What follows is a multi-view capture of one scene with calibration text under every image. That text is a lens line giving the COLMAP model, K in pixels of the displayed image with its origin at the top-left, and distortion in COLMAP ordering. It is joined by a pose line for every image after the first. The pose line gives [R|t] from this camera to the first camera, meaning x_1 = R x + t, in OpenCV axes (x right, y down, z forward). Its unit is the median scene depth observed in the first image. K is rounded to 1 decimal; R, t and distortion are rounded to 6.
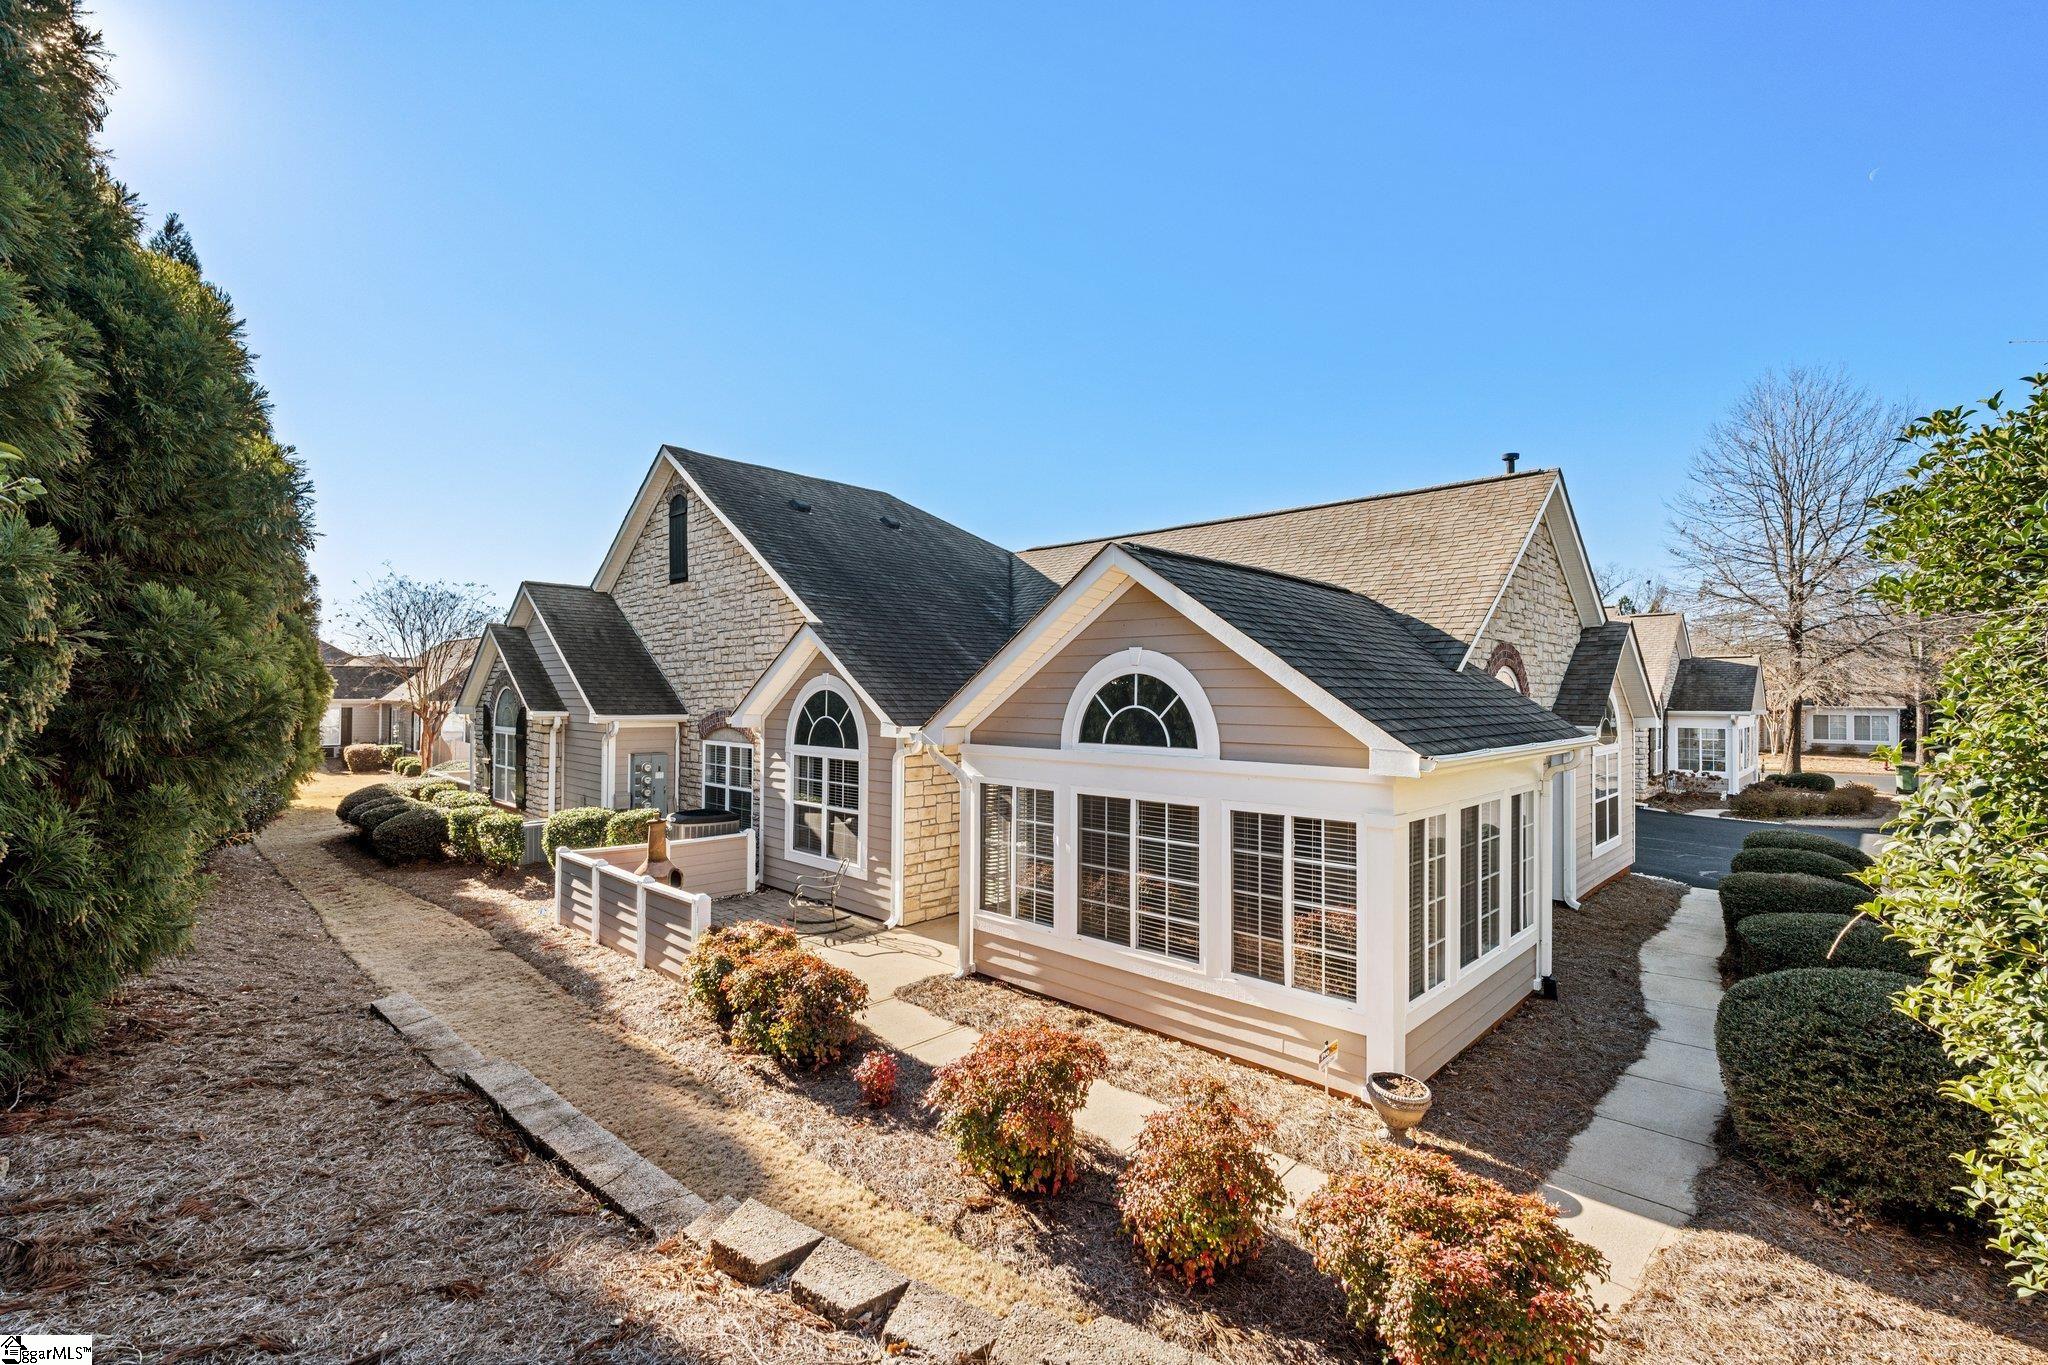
lens RADIAL K [[896.7, 0, 1035.9], [0, 896.7, 685.5], [0, 0, 1]] dist [-0.006216, 0.000764]
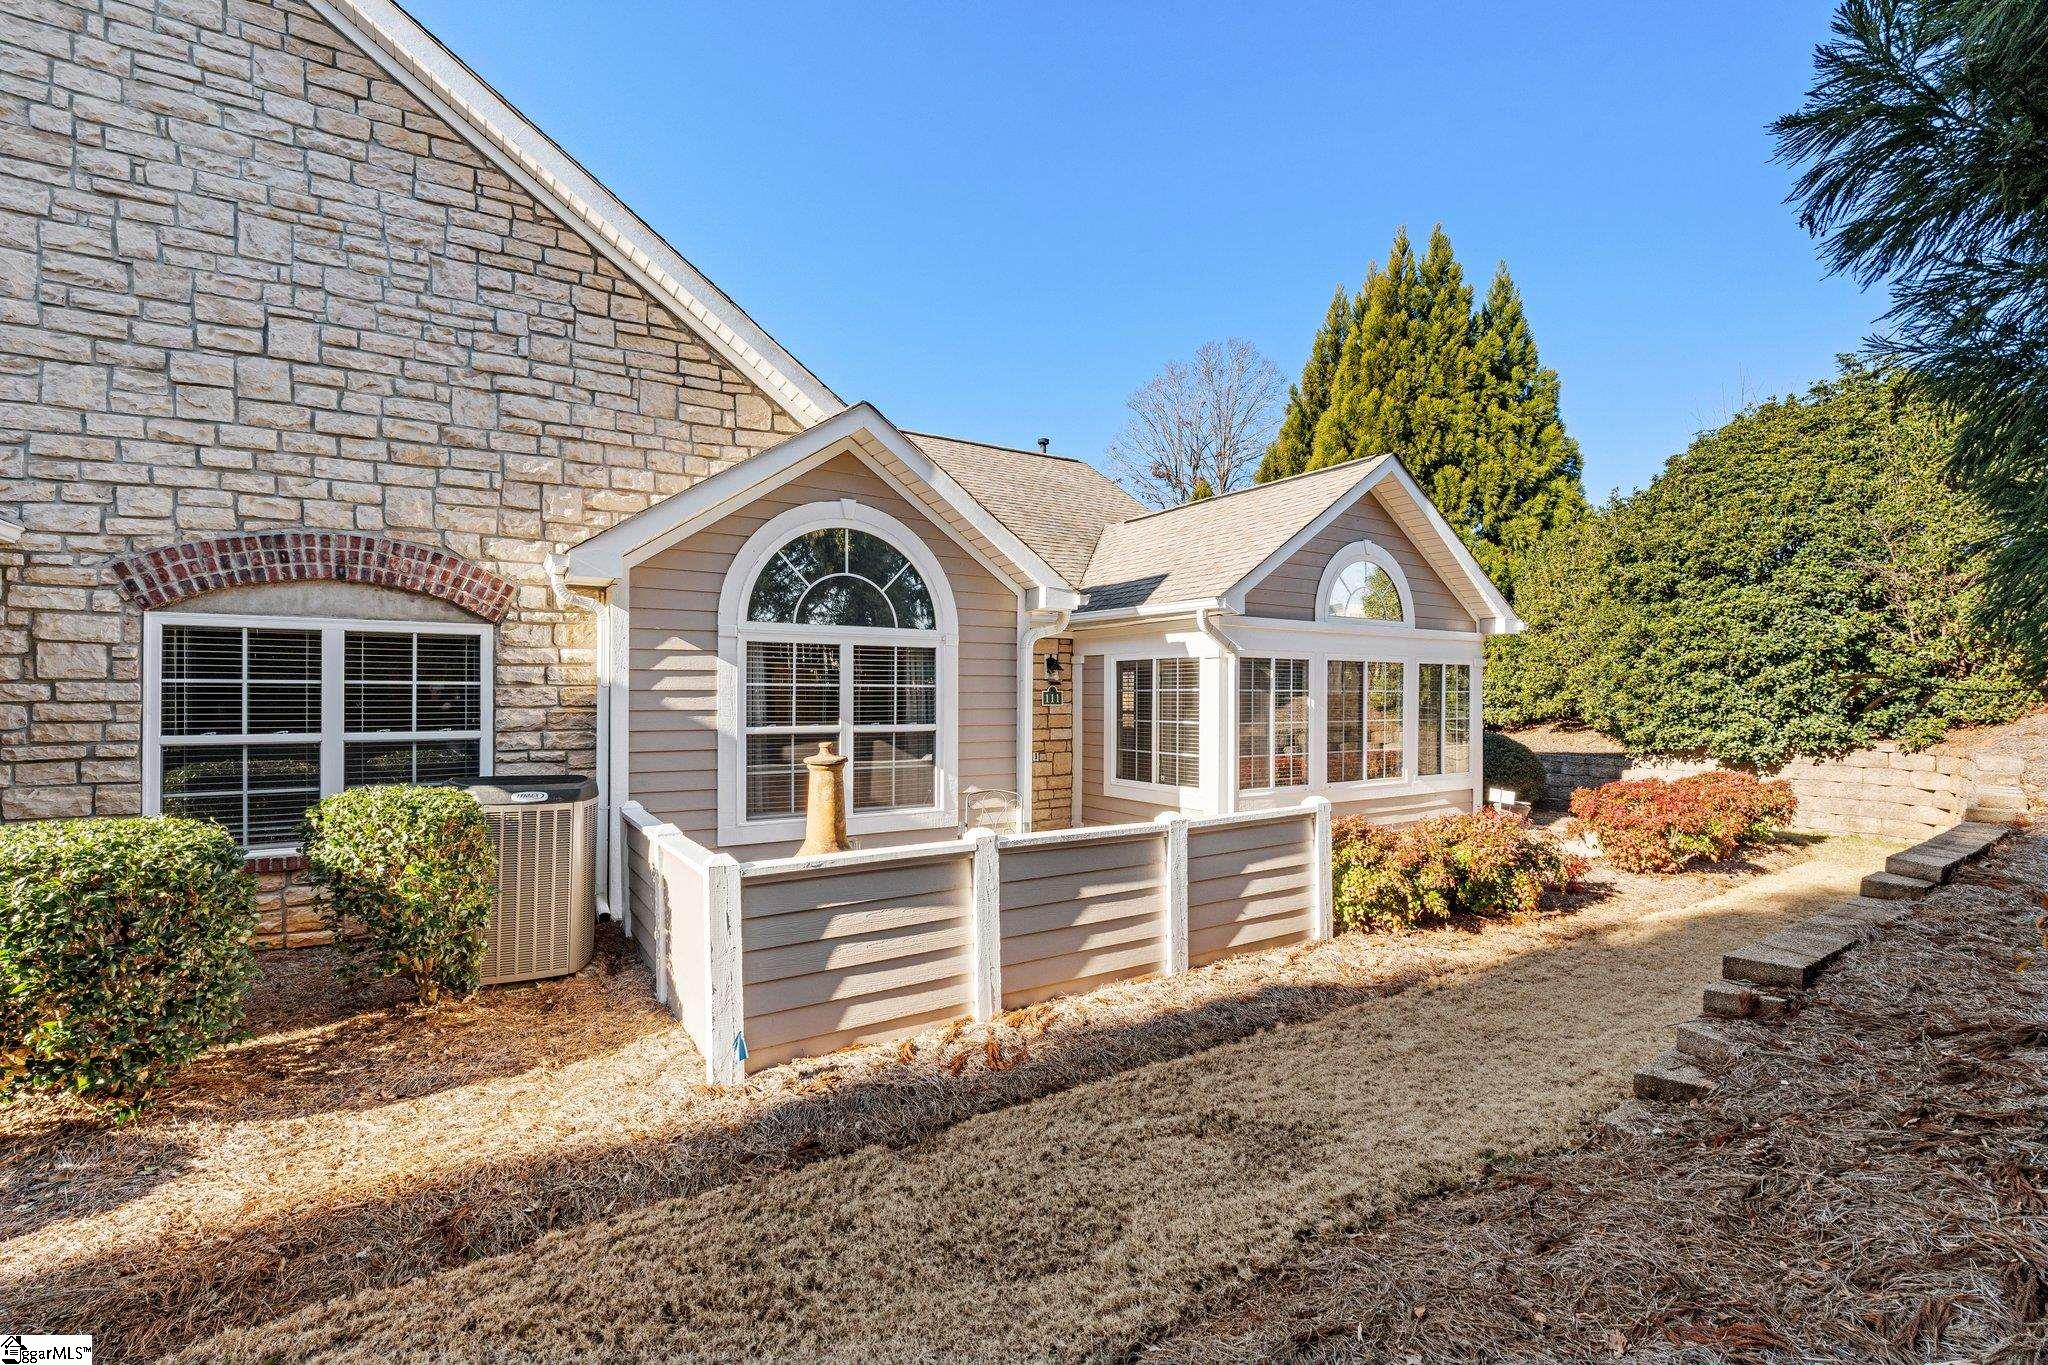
lens RADIAL K [[896.7, 0, 1037.6], [0, 896.7, 695.0], [0, 0, 1]] dist [-0.006216, 0.000764]
pose [[0.222103, -0.006683, 0.975000, -0.802066], [-0.009827, 0.999910, 0.009093, 0.110517], [-0.974974, -0.011601, 0.222017, 0.774136]]
